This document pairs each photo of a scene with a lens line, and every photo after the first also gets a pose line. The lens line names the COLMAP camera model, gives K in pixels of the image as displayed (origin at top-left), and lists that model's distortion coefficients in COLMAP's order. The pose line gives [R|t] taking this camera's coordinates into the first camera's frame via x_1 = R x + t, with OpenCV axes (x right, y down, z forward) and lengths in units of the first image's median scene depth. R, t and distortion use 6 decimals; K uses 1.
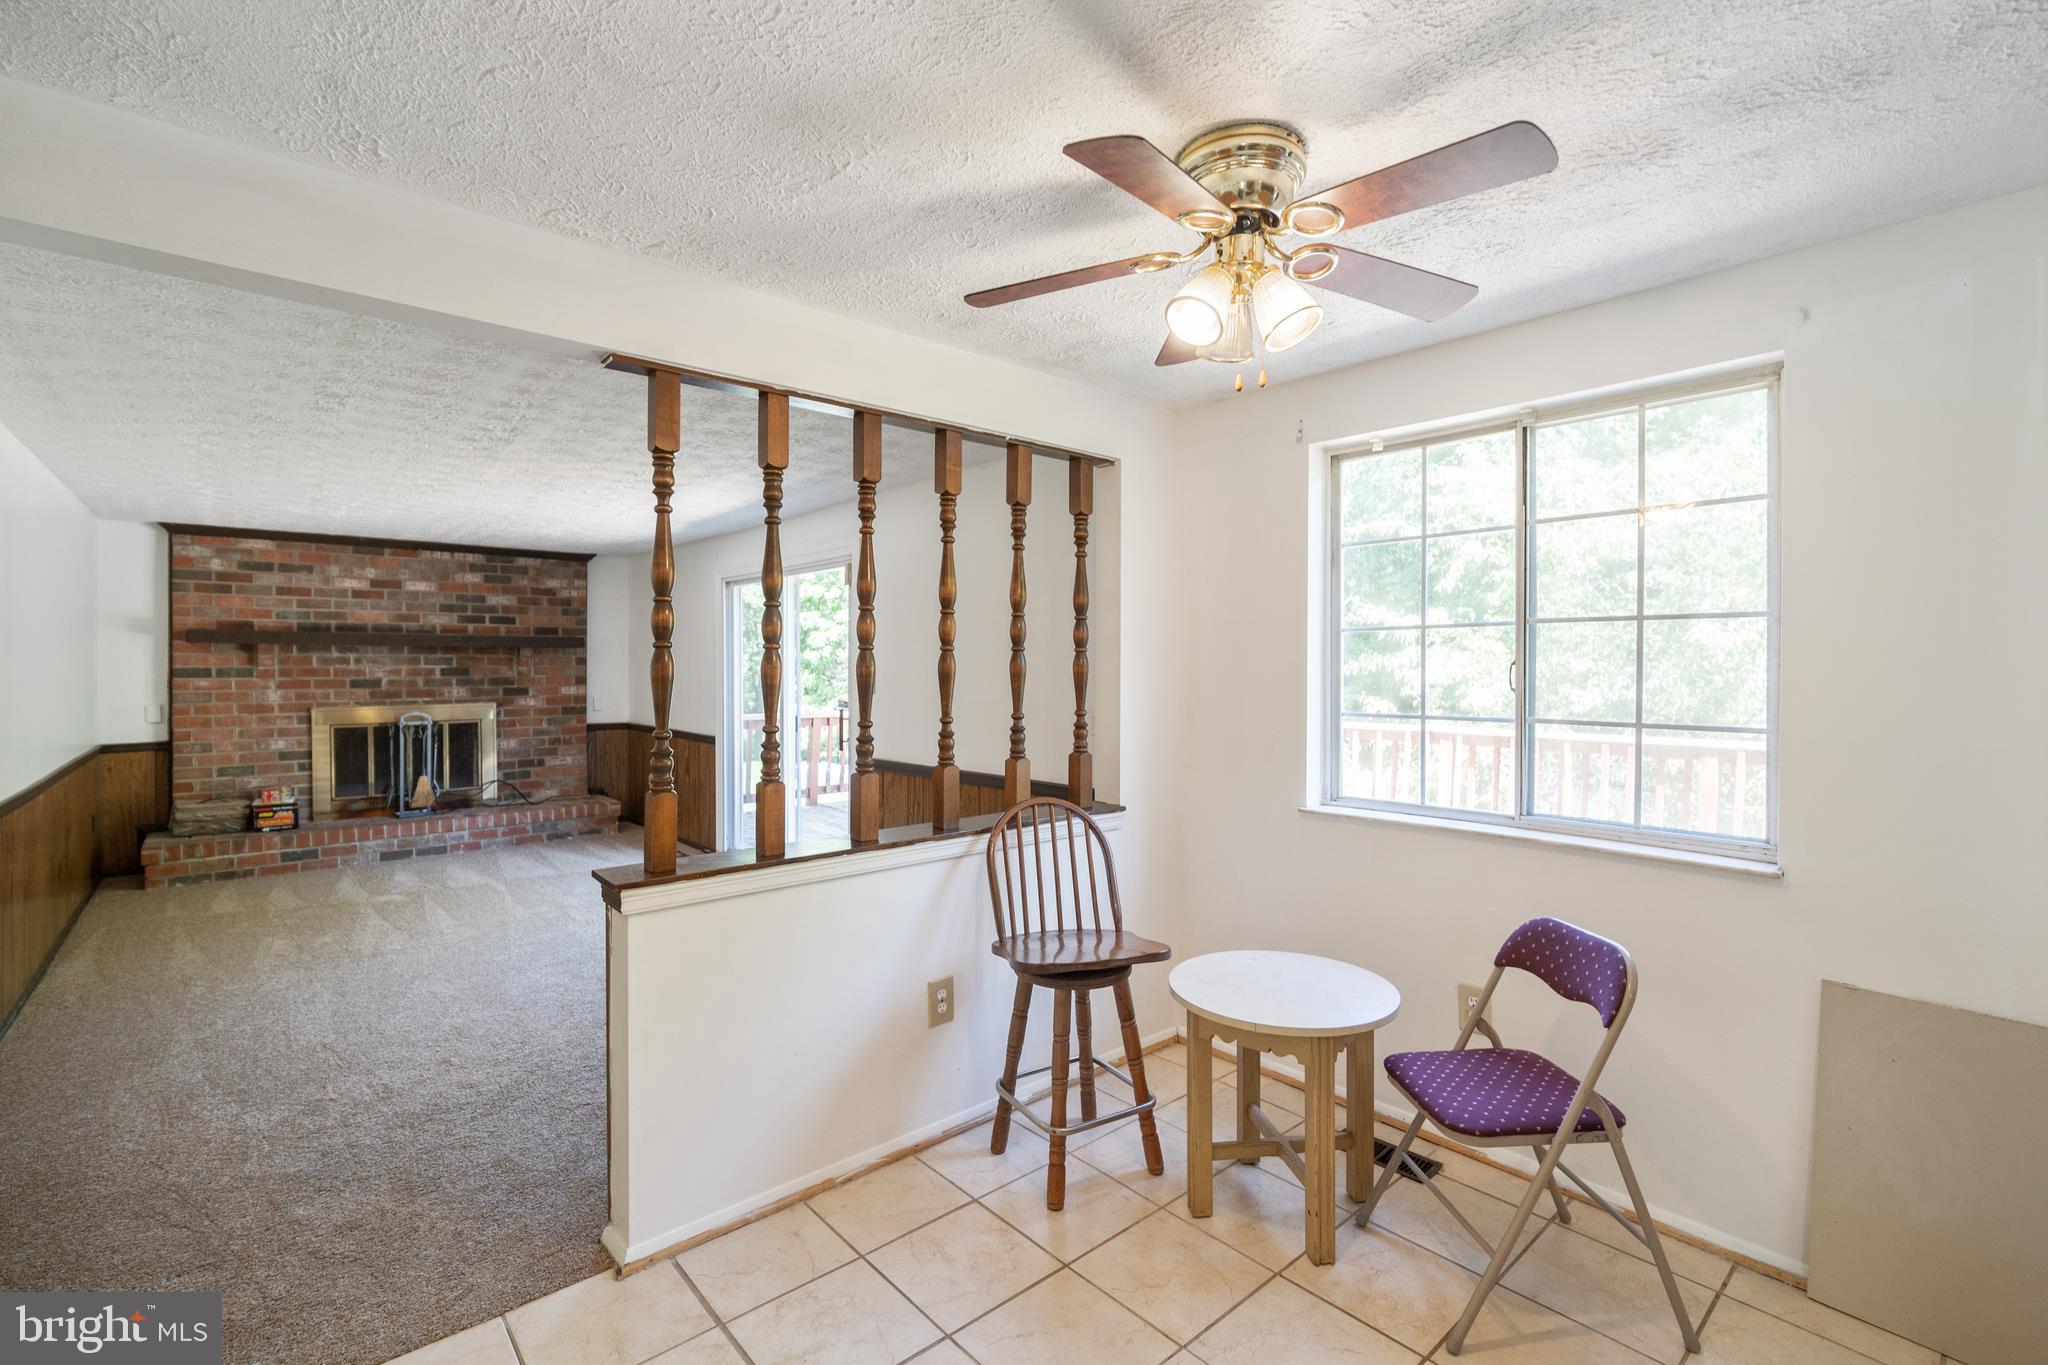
lens RADIAL K [[913.8, 0, 1015.5], [0, 913.8, 669.2], [0, 0, 1]] dist [0.000417, 0.000077]
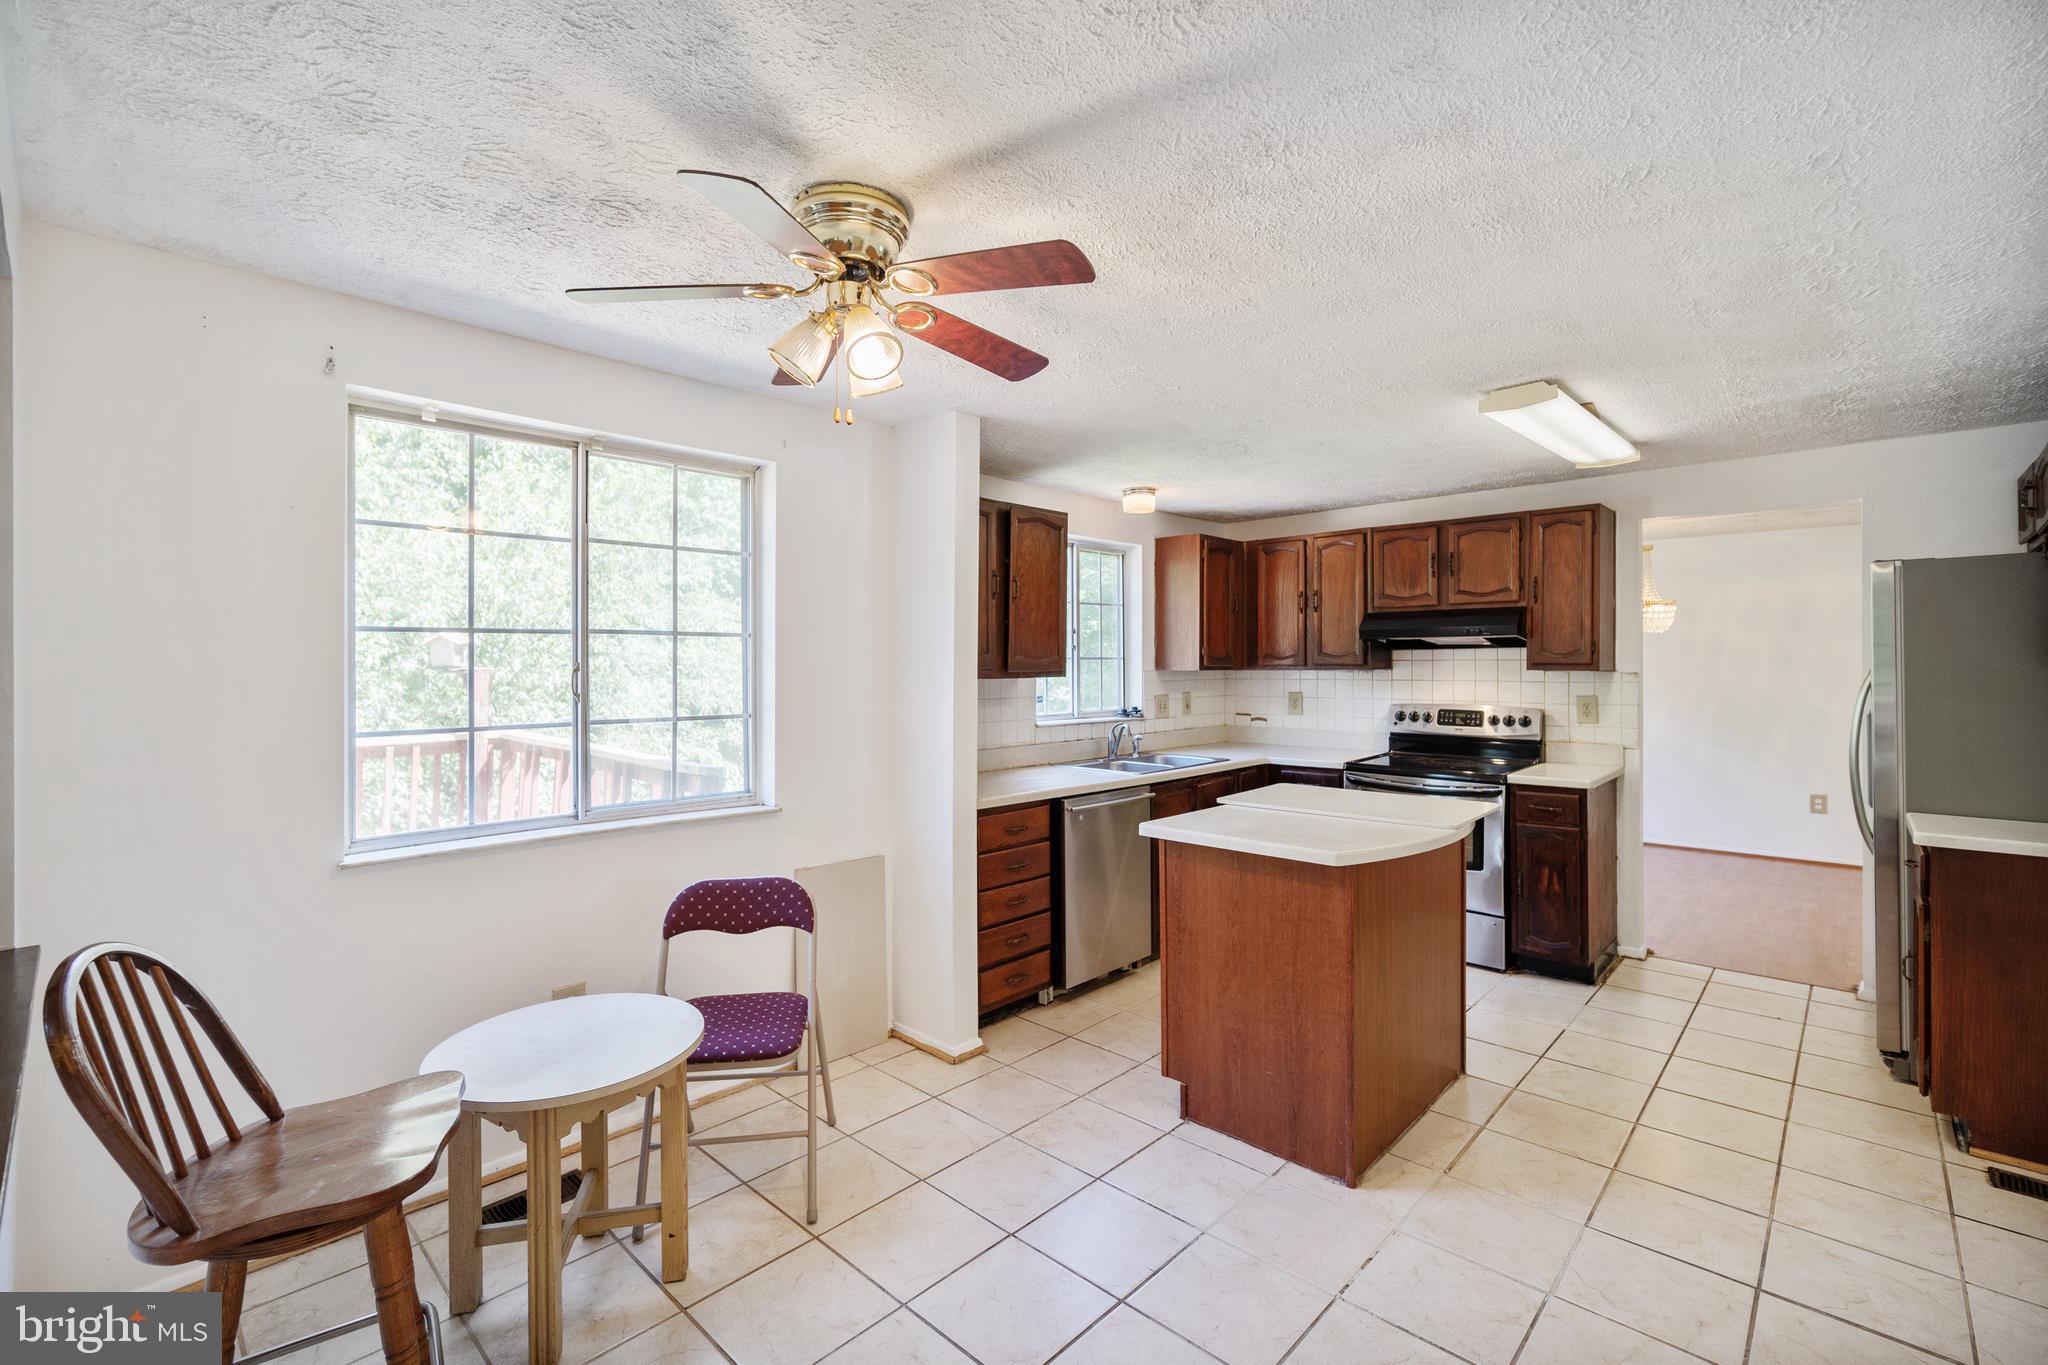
lens RADIAL K [[901.6, 0, 1028.7], [0, 901.6, 664.1], [0, 0, 1]] dist [-0.001910, -0.000018]
pose [[-0.100738, -0.003015, 0.994908, -0.553910], [0.003922, 0.999986, 0.003428, -0.015060], [-0.994905, 0.004247, -0.100725, 0.587750]]
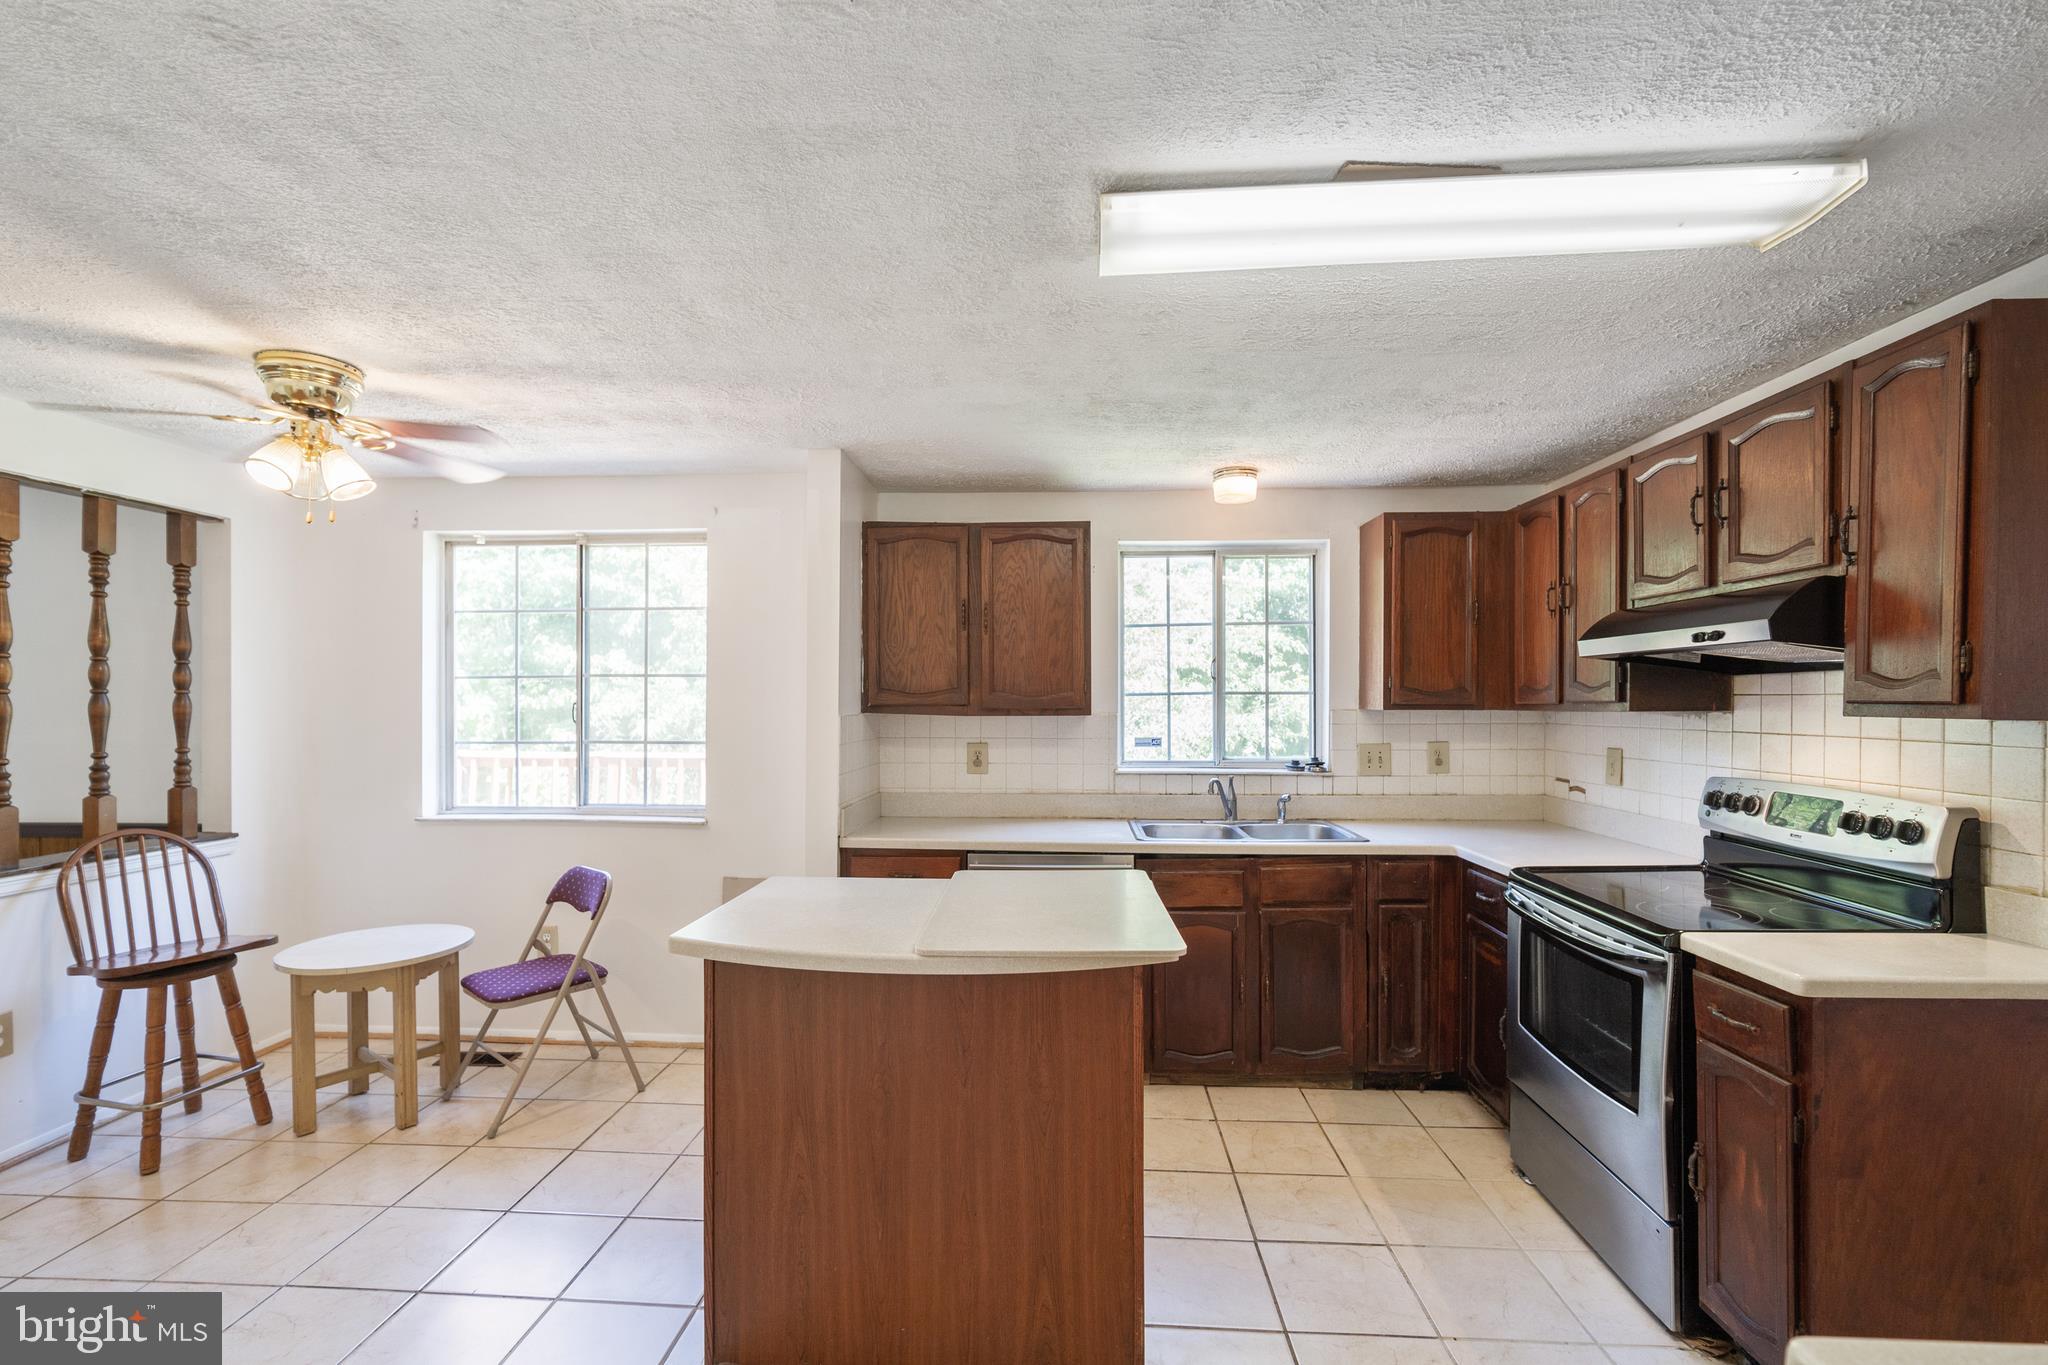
lens RADIAL K [[912.4, 0, 1022.3], [0, 912.4, 703.6], [0, 0, 1]] dist [-0.011788, 0.005430]
pose [[0.696651, -0.005394, 0.717390, -0.006864], [0.003147, 0.999985, 0.004462, -0.010729], [-0.717403, -0.000850, 0.696657, -0.550083]]
